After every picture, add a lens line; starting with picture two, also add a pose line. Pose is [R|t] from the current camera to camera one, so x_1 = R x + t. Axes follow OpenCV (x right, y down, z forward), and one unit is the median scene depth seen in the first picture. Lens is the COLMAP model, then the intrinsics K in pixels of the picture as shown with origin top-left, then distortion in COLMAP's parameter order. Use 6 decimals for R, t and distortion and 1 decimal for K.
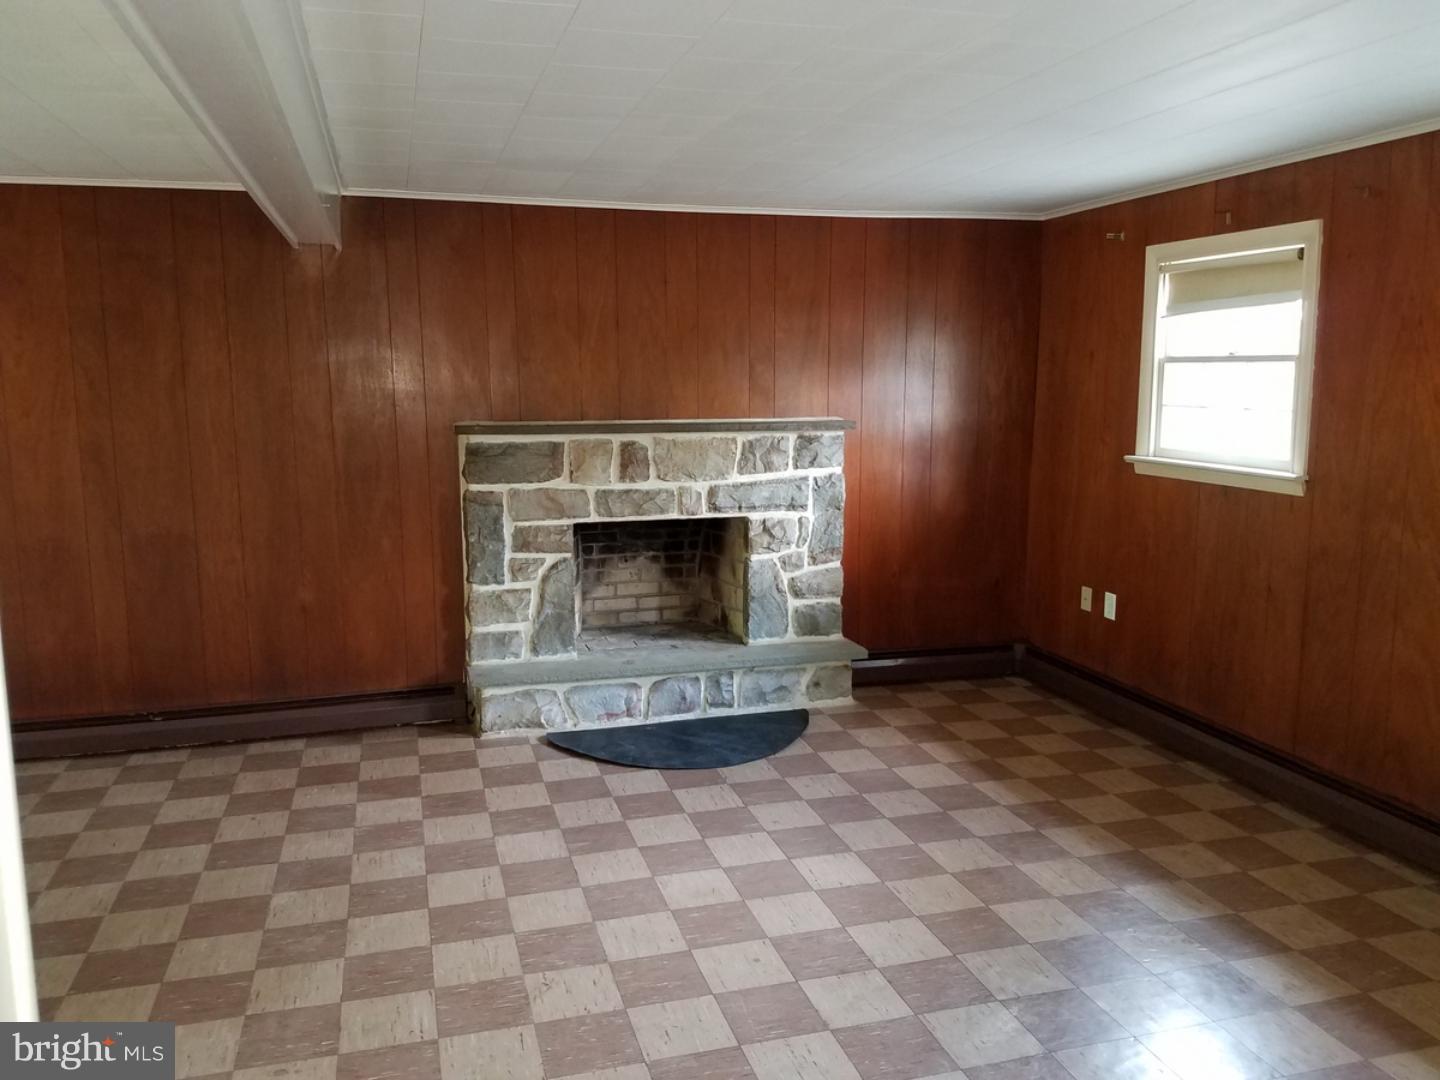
lens RADIAL K [[1127.2, 0, 703.1], [0, 1127.2, 546.1], [0, 0, 1]] dist [0.268713, -0.387772]
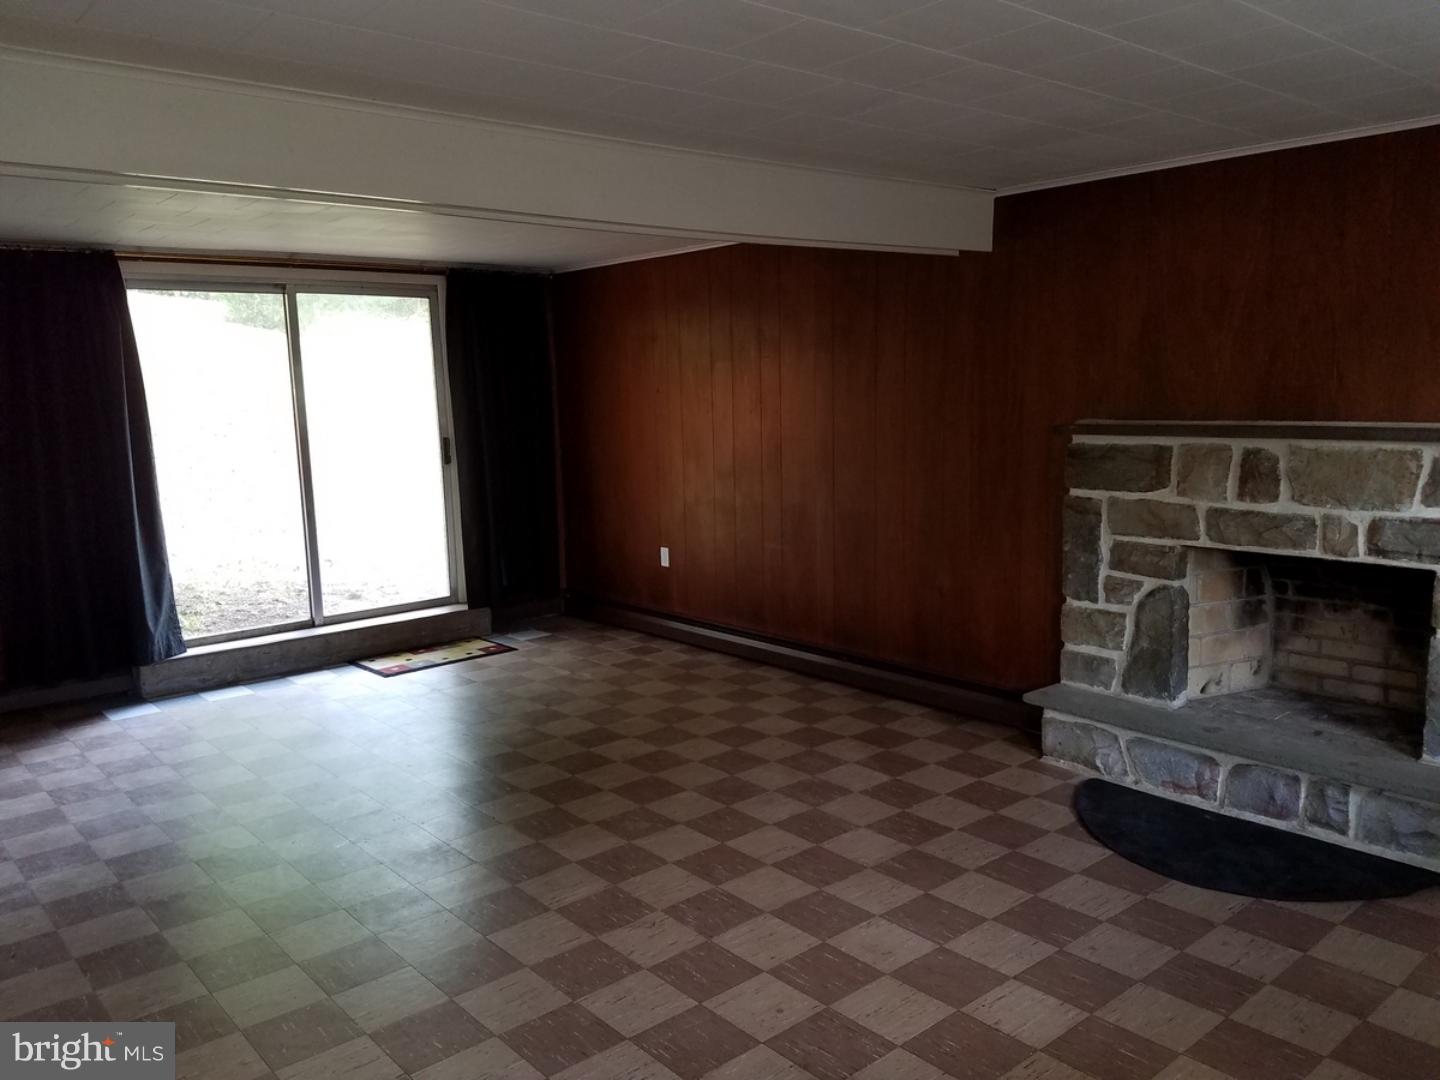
lens RADIAL K [[1127.2, 0, 703.1], [0, 1127.2, 546.1], [0, 0, 1]] dist [0.268713, -0.387772]
pose [[0.414472, 0.124236, -0.901542, 0.509202], [-0.118684, 0.989557, 0.081802, -0.048138], [0.902290, 0.073094, 0.424889, 0.330536]]
